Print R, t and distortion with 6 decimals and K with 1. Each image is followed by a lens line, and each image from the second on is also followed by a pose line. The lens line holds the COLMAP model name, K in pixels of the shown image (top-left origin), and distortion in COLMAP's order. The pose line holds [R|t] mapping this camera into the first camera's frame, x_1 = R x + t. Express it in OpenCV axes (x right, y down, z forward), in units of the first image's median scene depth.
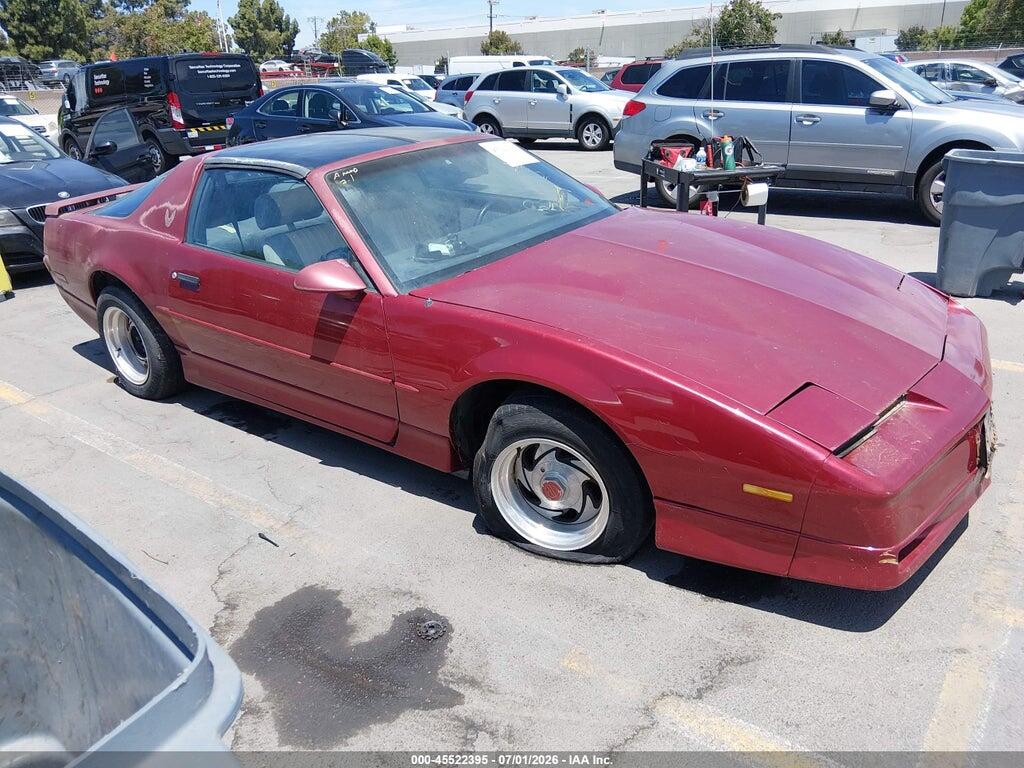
lens RADIAL K [[761.5, 0, 512.0], [0, 761.5, 384.0], [0, 0, 1]] dist [0.102538, -0.173027]
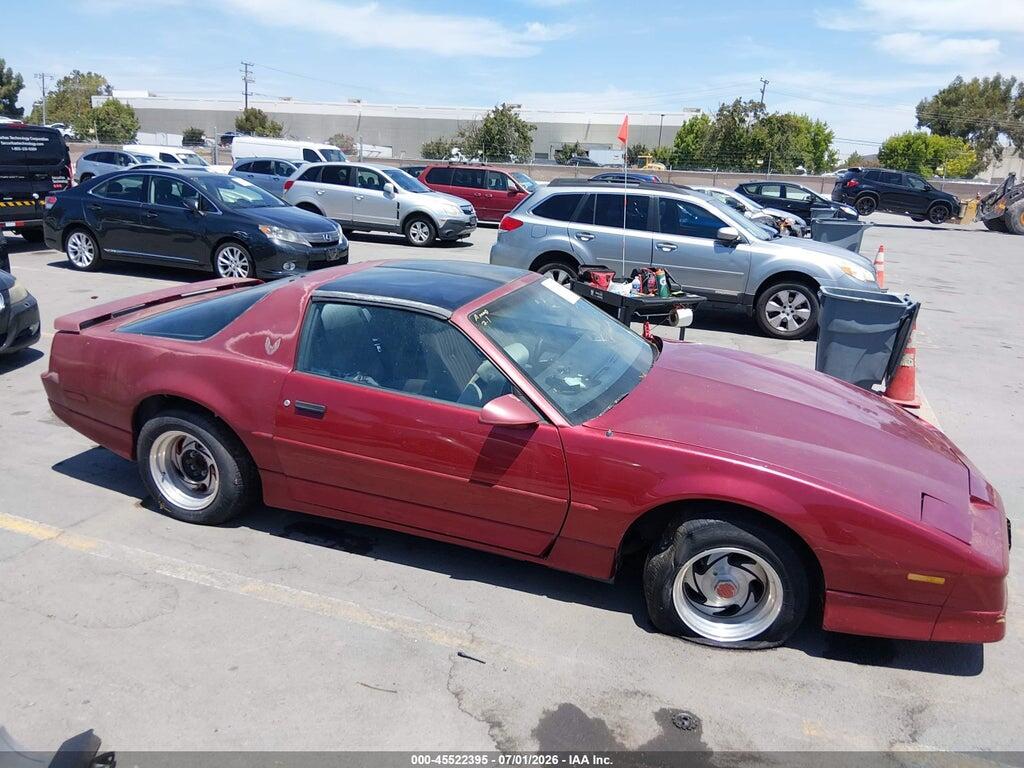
lens RADIAL K [[761.5, 0, 512.0], [0, 761.5, 384.0], [0, 0, 1]] dist [0.102538, -0.173027]
pose [[0.950809, -0.003169, 0.309761, -0.227594], [0.034168, 0.994919, -0.094700, -0.028575], [-0.307887, 0.100625, 0.946087, -0.028215]]
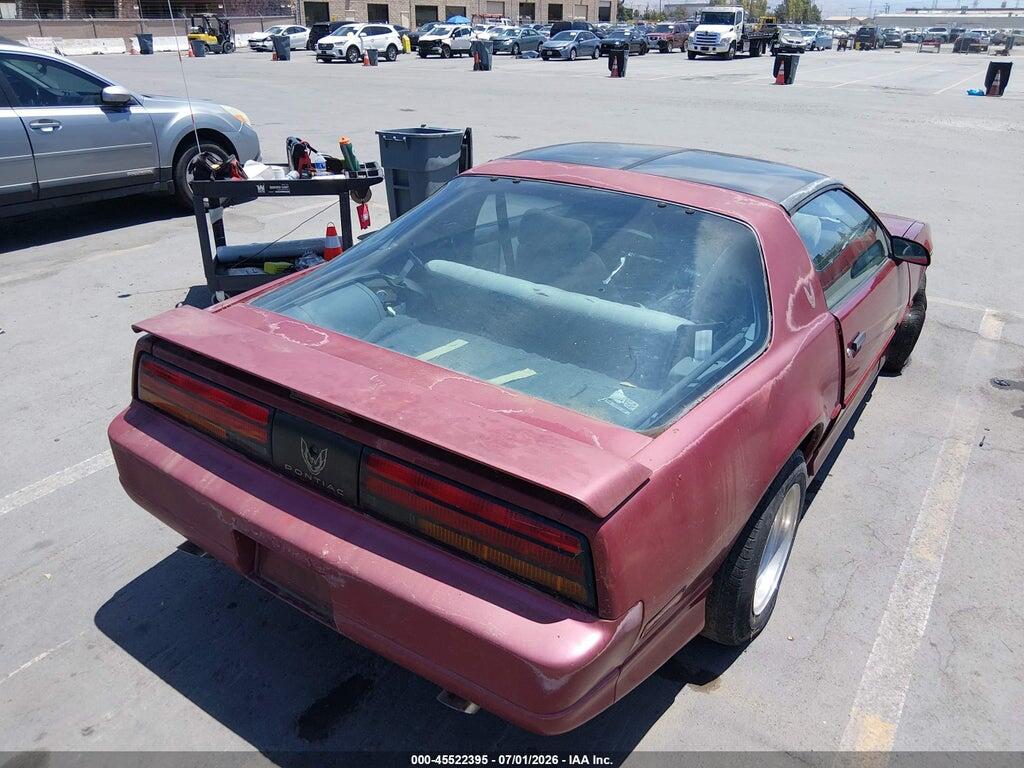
lens RADIAL K [[766.7, 0, 512.0], [0, 766.7, 384.0], [0, 0, 1]] dist [0.100083, -0.180596]
pose [[-0.065731, -0.381340, 0.922095, -0.551263], [0.363344, 0.851505, 0.378047, -0.255038], [-0.929333, 0.359887, 0.082587, 0.610018]]
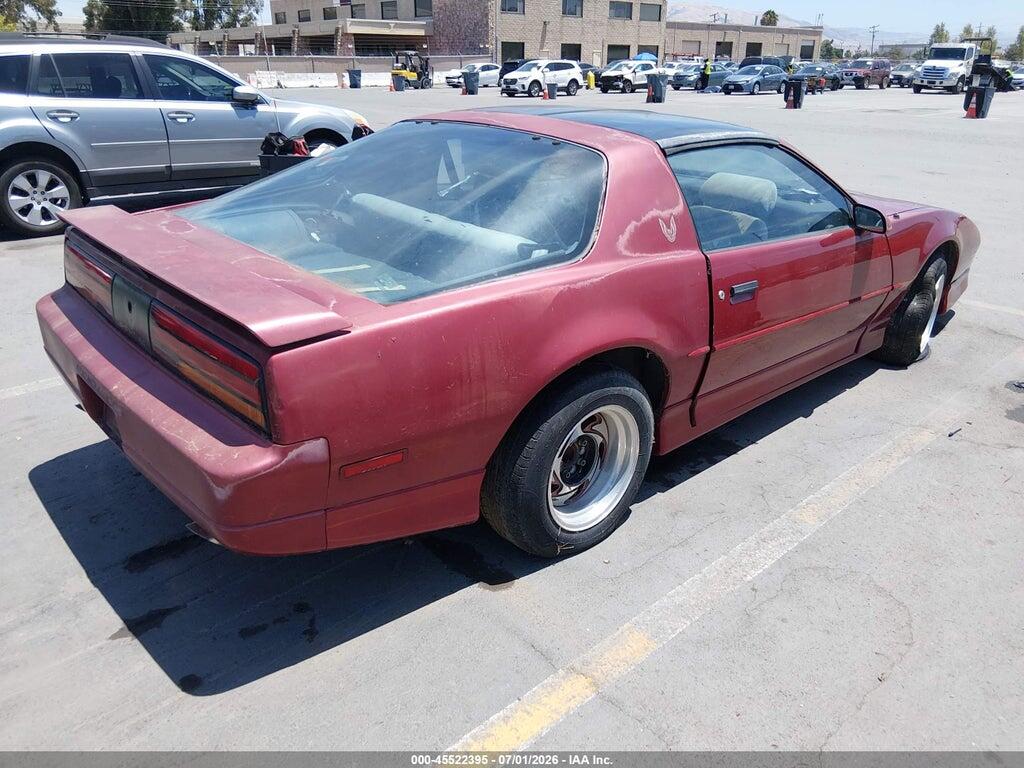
lens RADIAL K [[761.5, 0, 512.0], [0, 761.5, 384.0], [0, 0, 1]] dist [0.102538, -0.173027]
pose [[0.171339, -0.336769, 0.925867, -0.580695], [0.353737, 0.898129, 0.261218, -0.160467], [-0.919518, 0.282756, 0.273012, 0.489379]]
